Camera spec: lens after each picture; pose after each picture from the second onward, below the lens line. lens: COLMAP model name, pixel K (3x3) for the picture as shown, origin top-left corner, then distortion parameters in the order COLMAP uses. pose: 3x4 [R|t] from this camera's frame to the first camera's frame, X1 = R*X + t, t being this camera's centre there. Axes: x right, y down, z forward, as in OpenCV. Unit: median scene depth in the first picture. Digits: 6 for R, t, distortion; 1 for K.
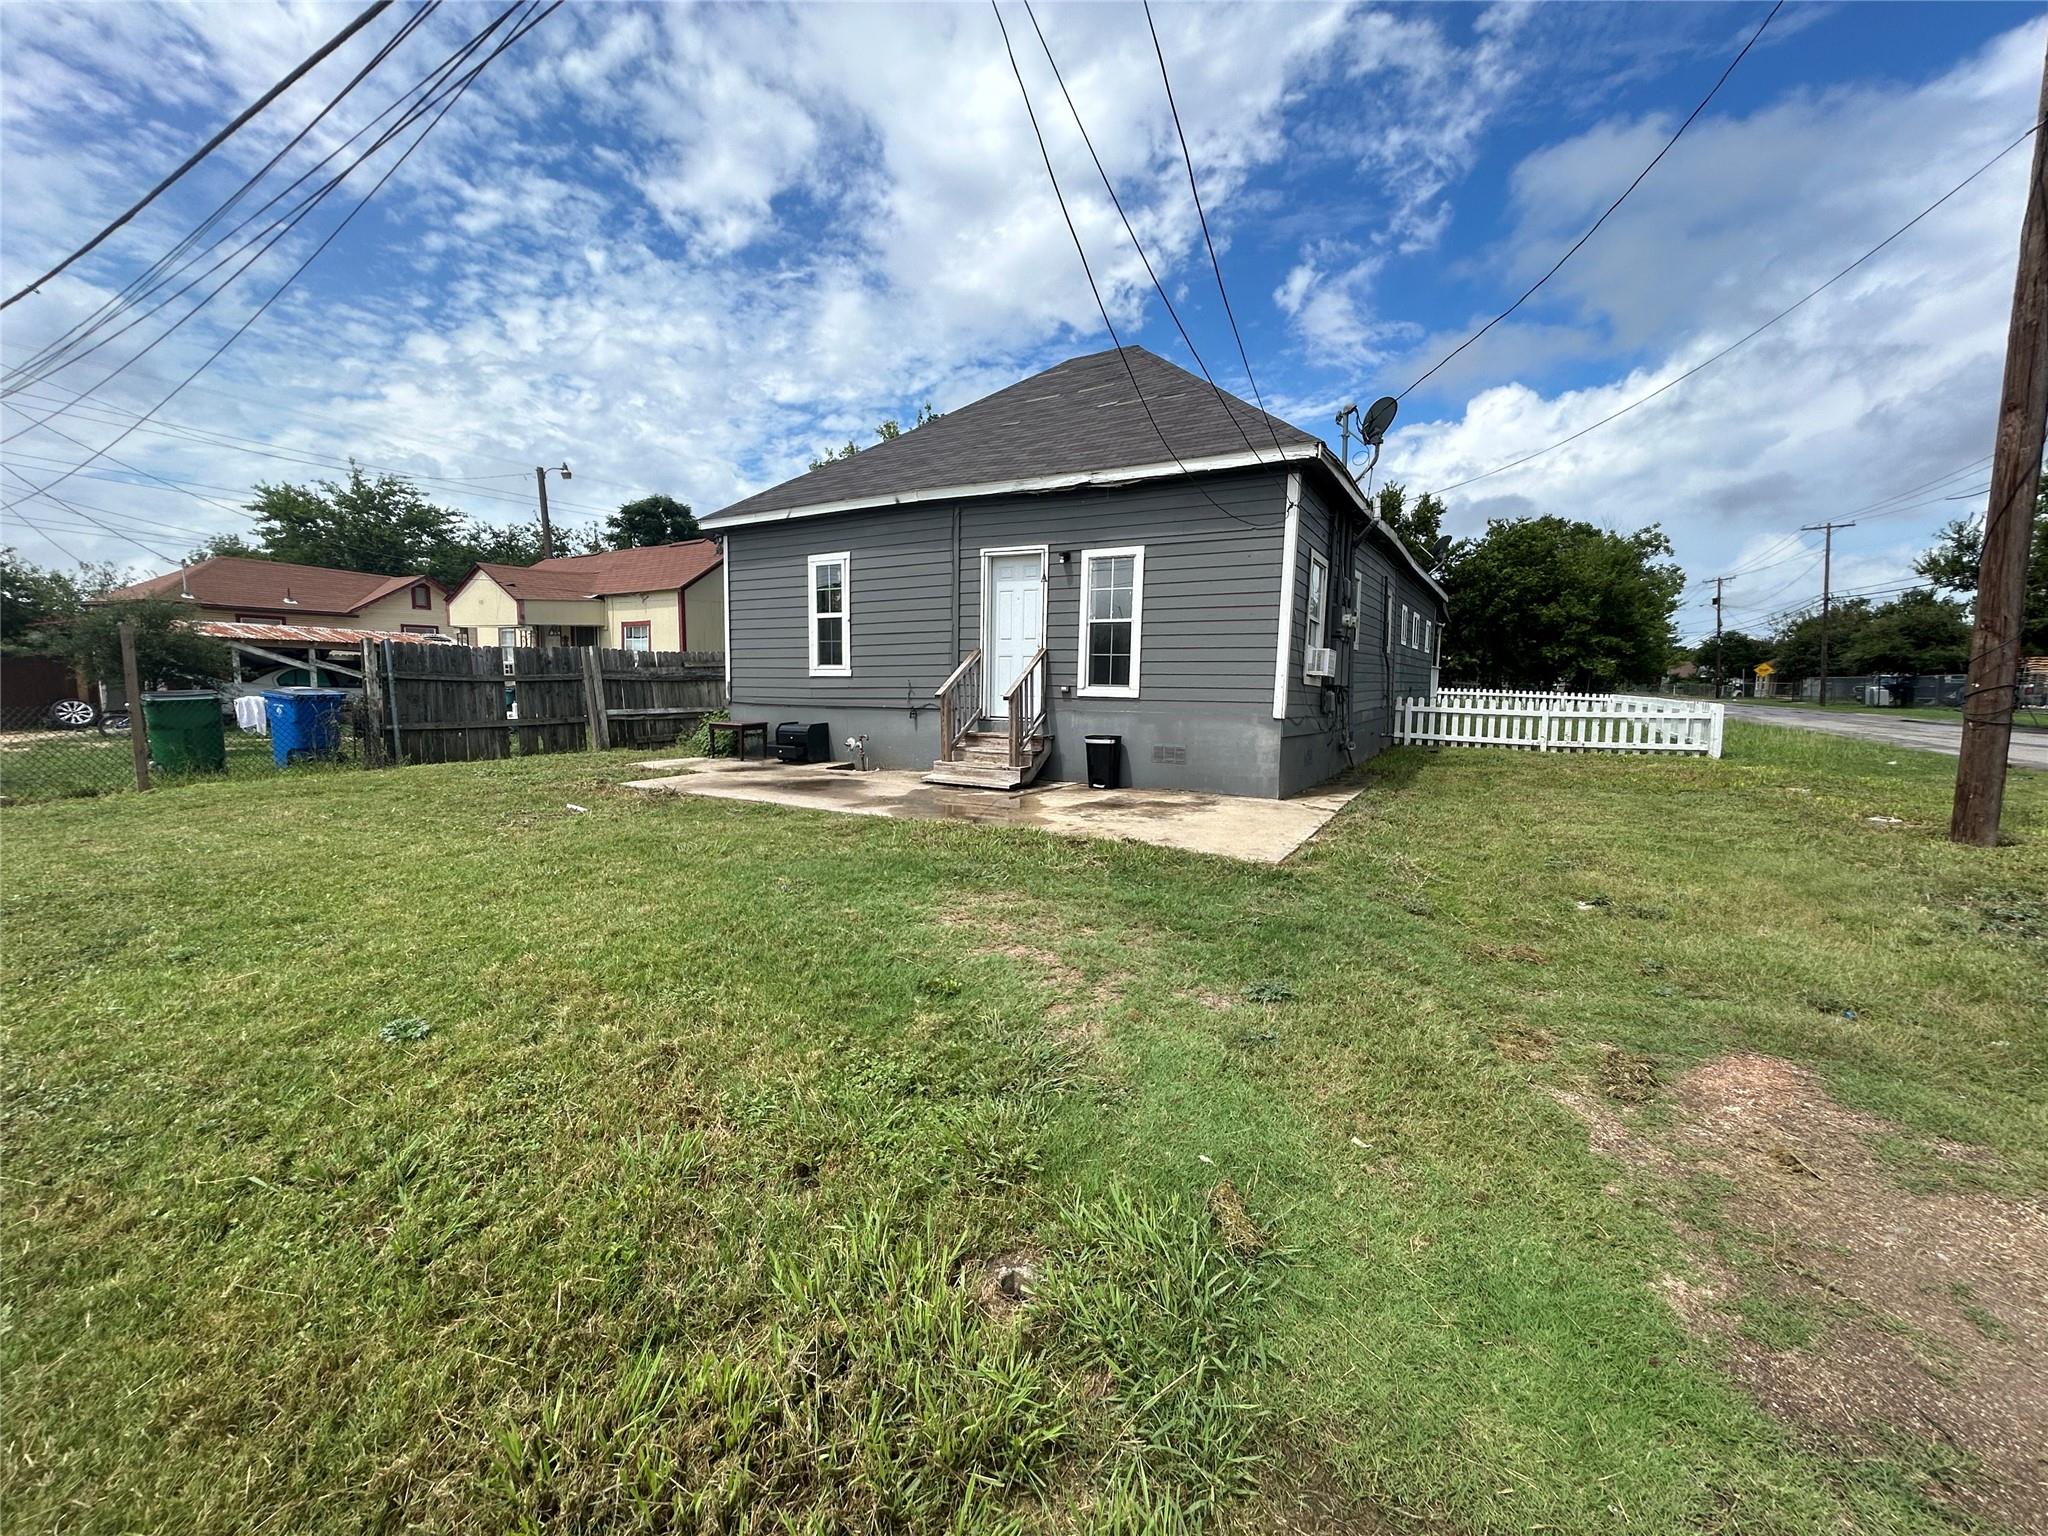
lens RADIAL K [[822.2, 0, 1027.1], [0, 822.2, 766.3], [0, 0, 1]] dist [-0.001438, 0.000368]
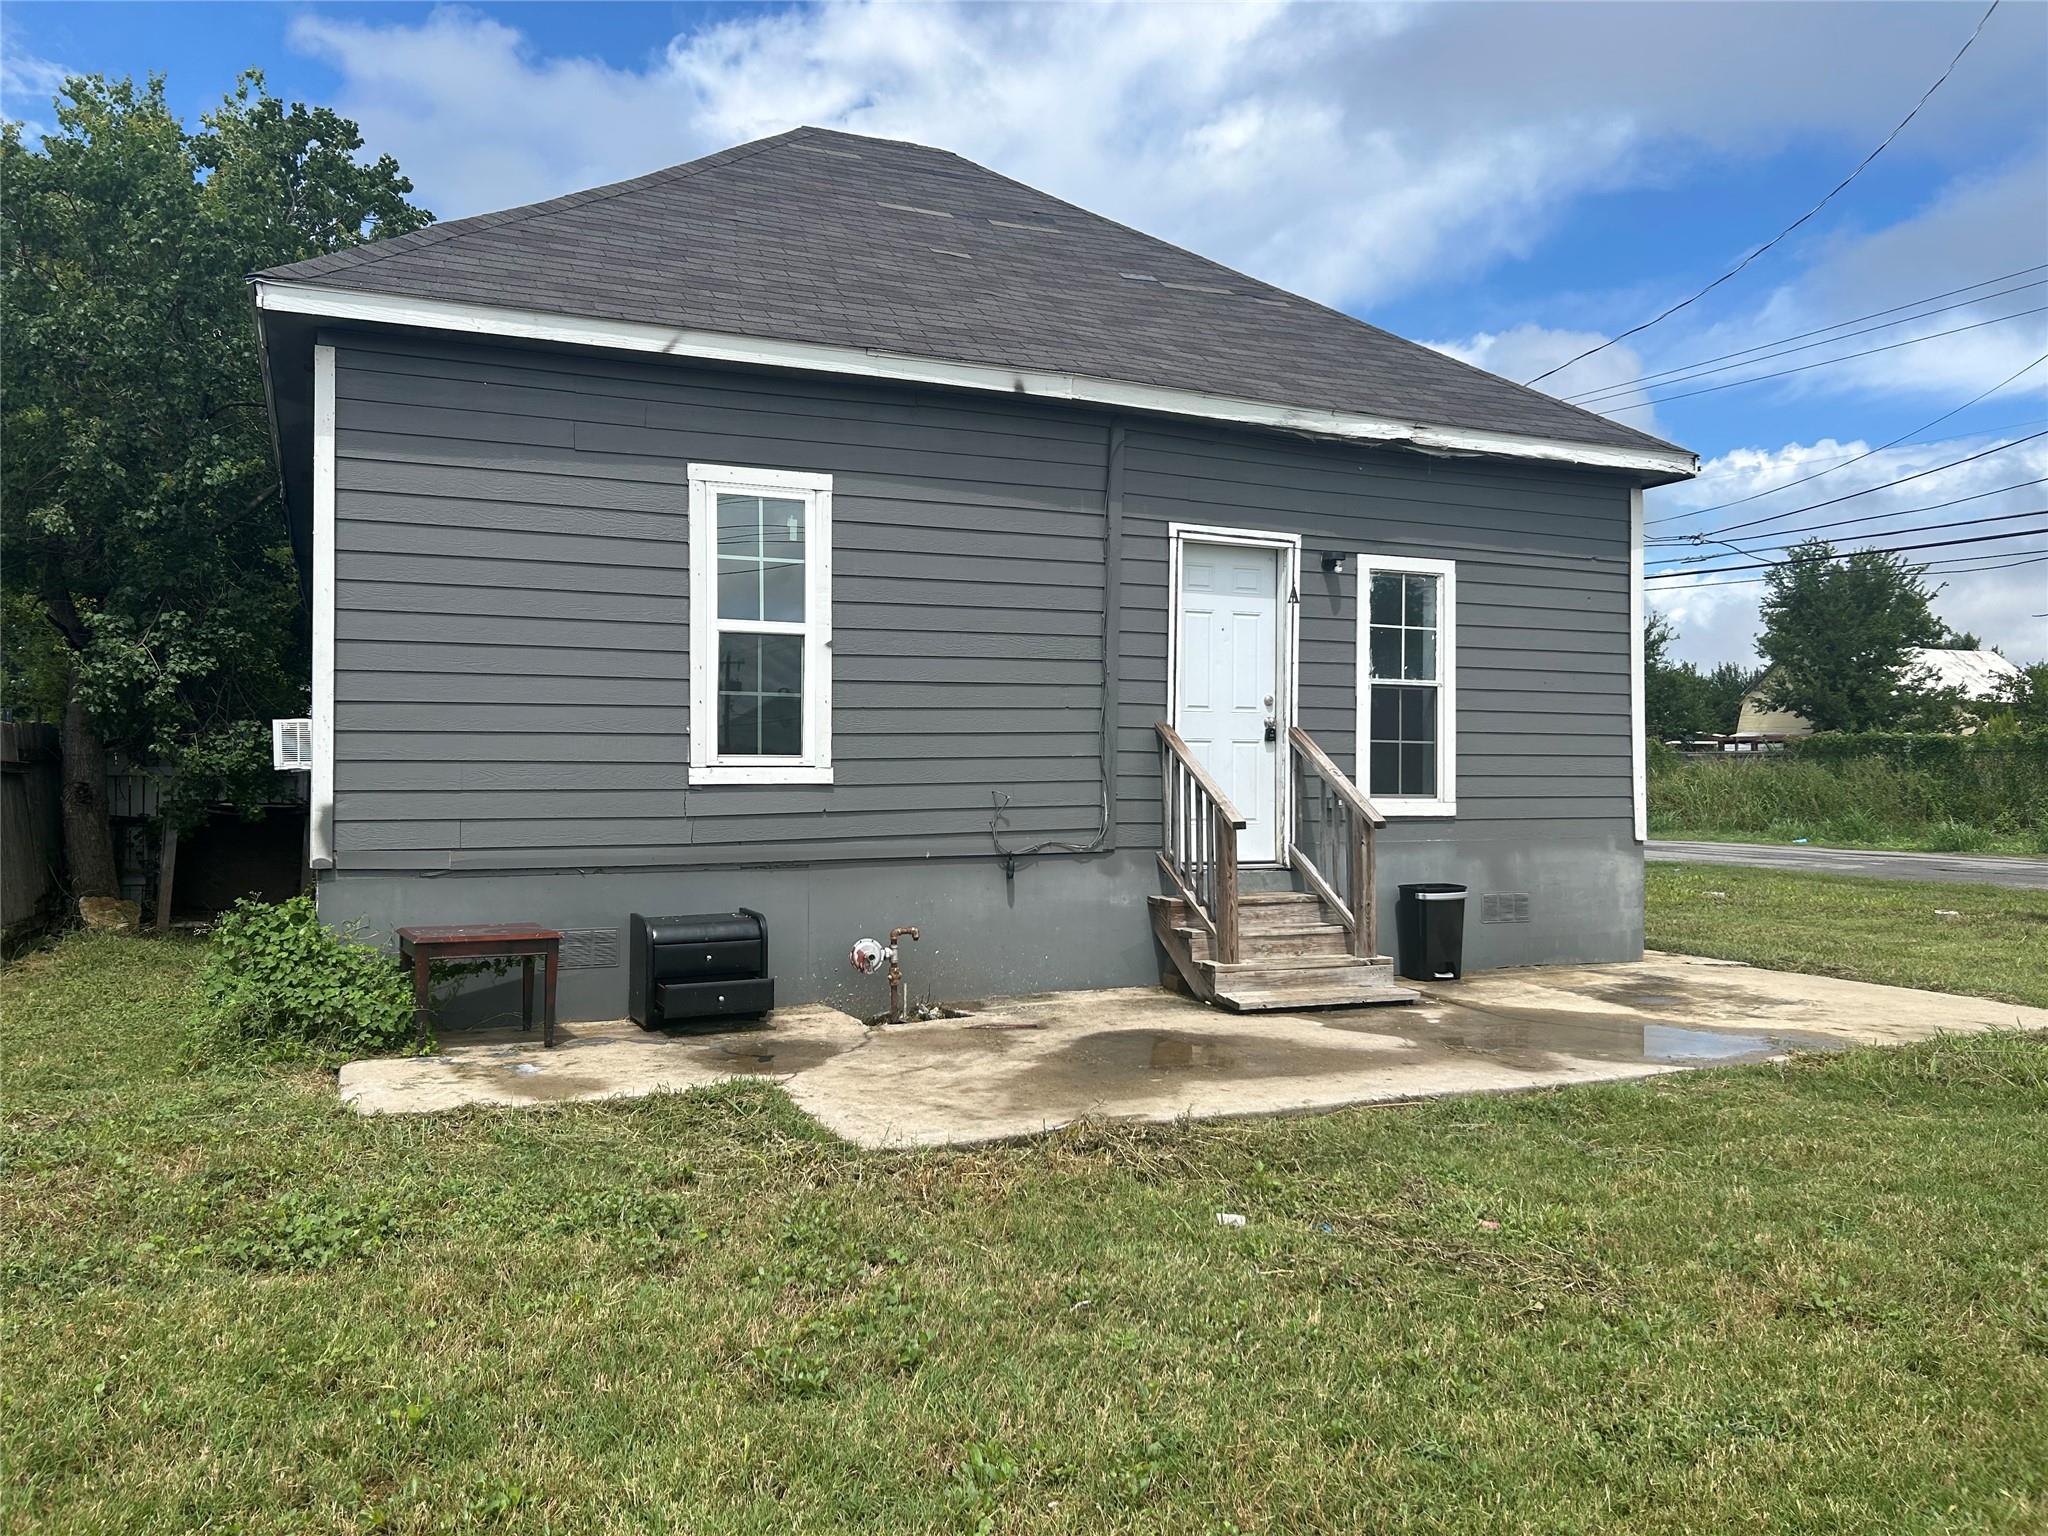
lens RADIAL K [[1550.0, 0, 1018.5], [0, 1550.0, 764.2], [0, 0, 1]] dist [0.059354, -0.058747]
pose [[0.580770, -0.002587, 0.814064, -0.836323], [0.090973, 0.993937, -0.061744, -0.070663], [-0.808969, 0.109917, 0.577484, 0.540178]]
